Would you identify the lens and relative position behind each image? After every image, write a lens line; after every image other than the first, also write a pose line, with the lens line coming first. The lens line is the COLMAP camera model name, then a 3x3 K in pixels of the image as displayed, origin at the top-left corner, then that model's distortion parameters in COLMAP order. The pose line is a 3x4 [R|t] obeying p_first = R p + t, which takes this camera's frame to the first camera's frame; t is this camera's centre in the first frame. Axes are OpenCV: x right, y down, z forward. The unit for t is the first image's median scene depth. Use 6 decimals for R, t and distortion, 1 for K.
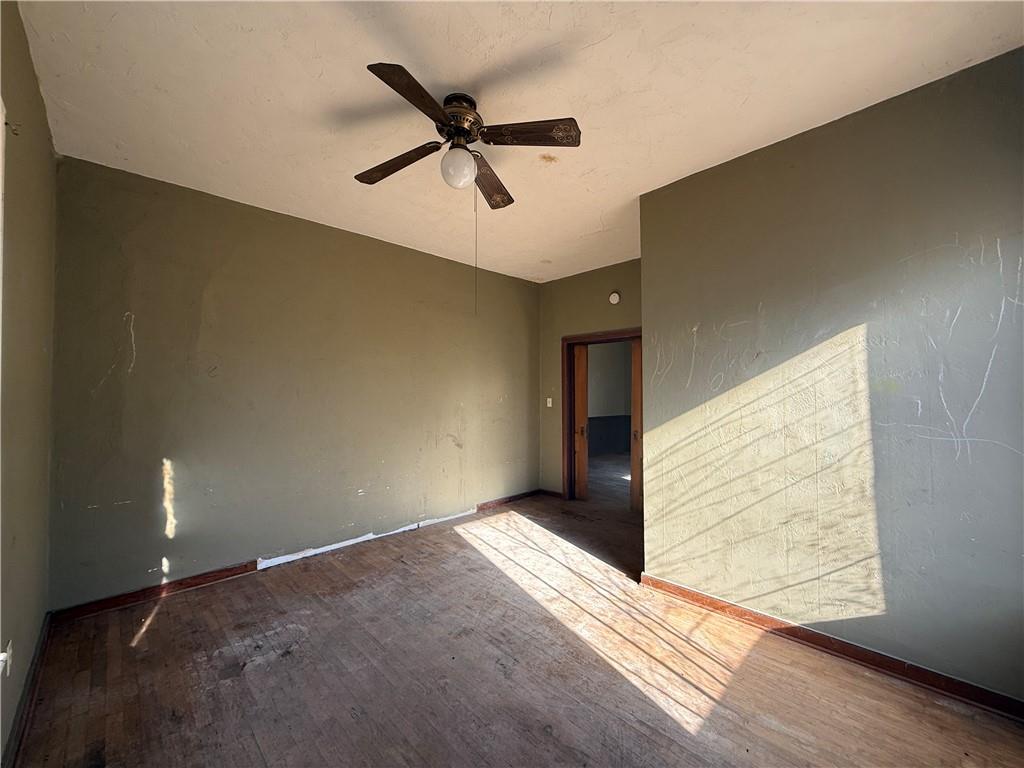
lens RADIAL K [[406.9, 0, 515.4], [0, 406.9, 382.3], [0, 0, 1]] dist [0.000194, 0.000012]
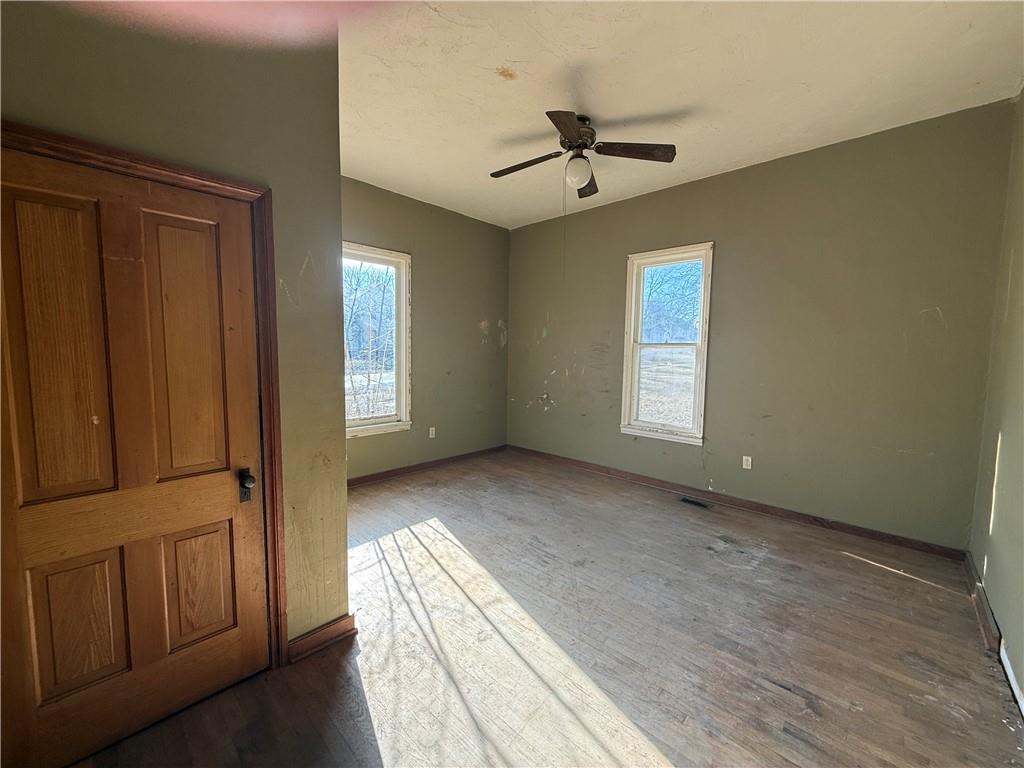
lens RADIAL K [[406.9, 0, 511.1], [0, 406.9, 382.0], [0, 0, 1]] dist [0.000194, 0.000012]
pose [[-0.999477, -0.007929, -0.031365, 0.096343], [-0.009682, 0.998377, 0.056129, 0.068202], [0.030869, 0.056403, -0.997931, 1.975906]]
